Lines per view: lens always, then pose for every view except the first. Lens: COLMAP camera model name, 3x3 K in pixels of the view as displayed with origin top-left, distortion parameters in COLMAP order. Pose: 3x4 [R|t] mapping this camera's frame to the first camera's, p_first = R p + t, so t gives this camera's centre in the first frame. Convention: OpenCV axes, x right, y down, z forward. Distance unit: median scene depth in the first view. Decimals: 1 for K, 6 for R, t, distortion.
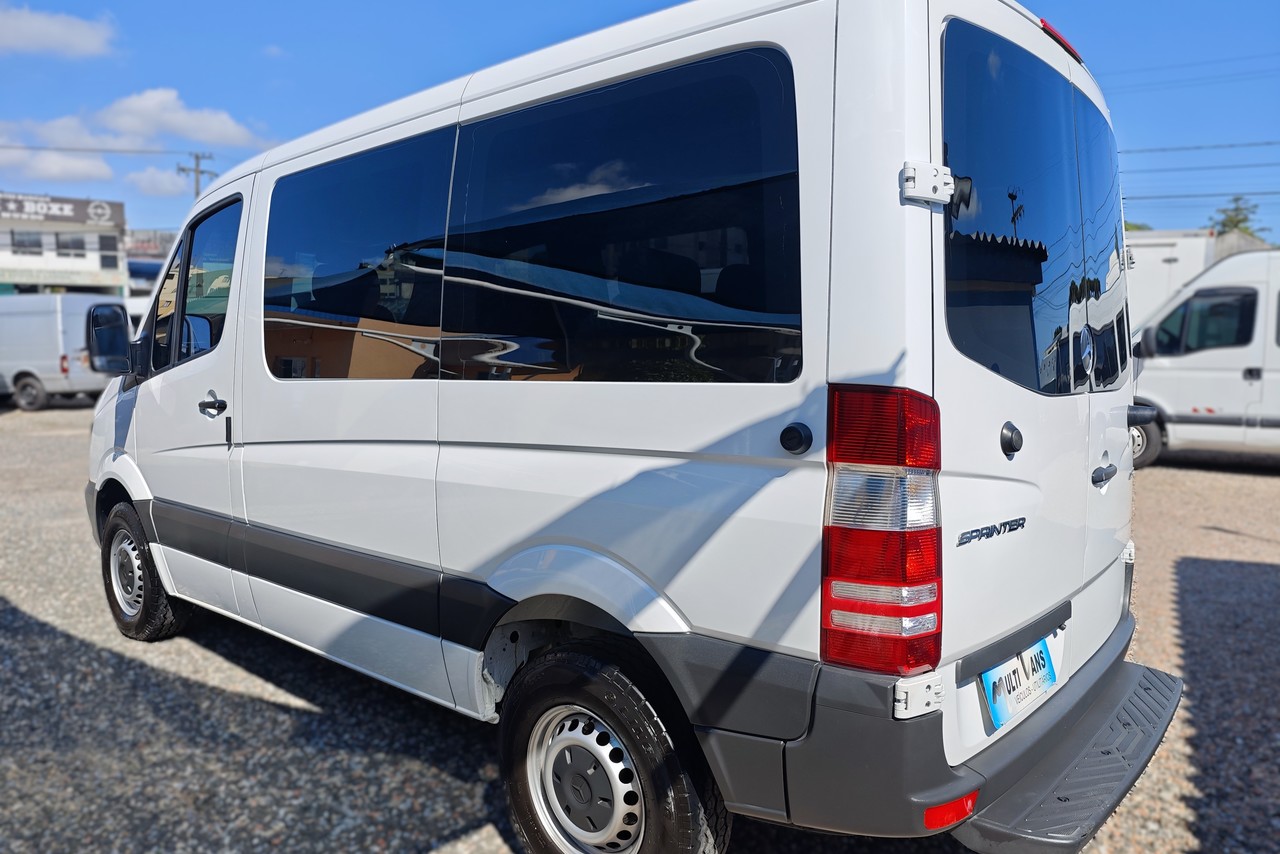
lens RADIAL K [[857.1, 0, 670.1], [0, 857.1, 432.7], [0, 0, 1]] dist [0.019896, 0.000485]
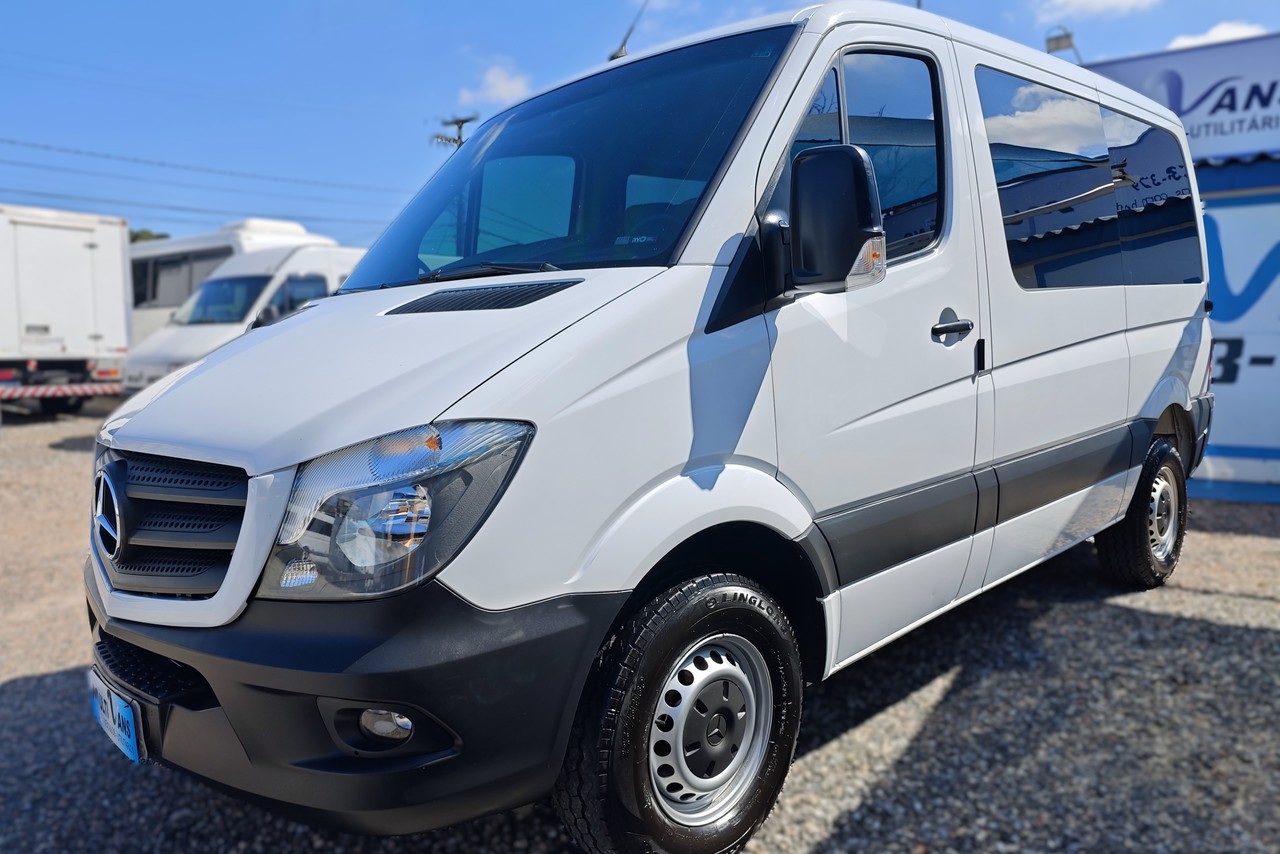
lens RADIAL K [[881.6, 0, 640.0], [0, 881.6, 427.0], [0, 0, 1]] dist [0.041095, -0.041473]
pose [[0.112111, -0.107926, 0.987817, -1.583268], [0.132120, 0.986878, 0.092828, -0.065143], [-0.984873, 0.120104, 0.124899, 1.409920]]
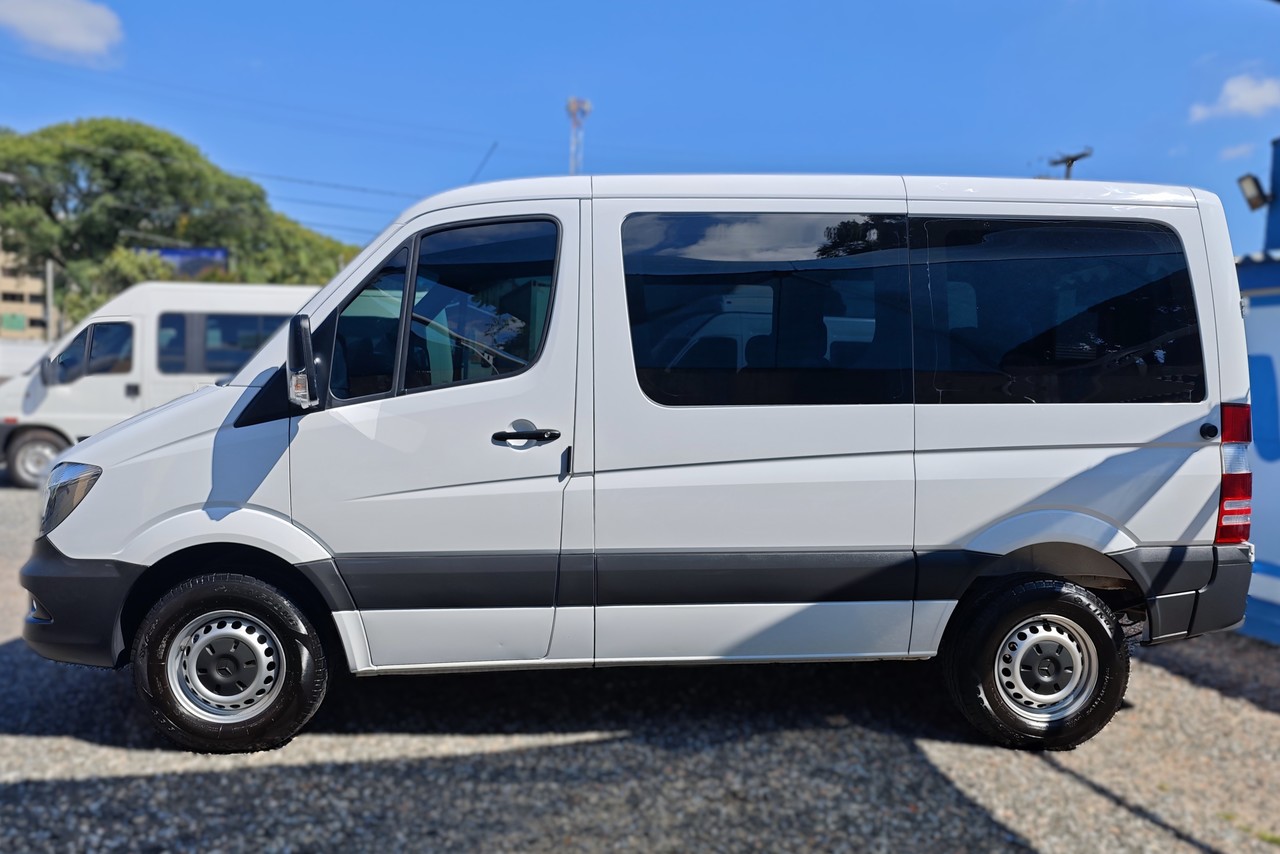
lens RADIAL K [[876.2, 0, 648.5], [0, 876.2, 438.3], [0, 0, 1]] dist [0.012705, -0.009308]
pose [[0.713841, -0.035133, 0.699426, -1.311419], [0.051736, 0.998657, -0.002639, -0.023192], [-0.698394, 0.038069, 0.714700, 0.277400]]
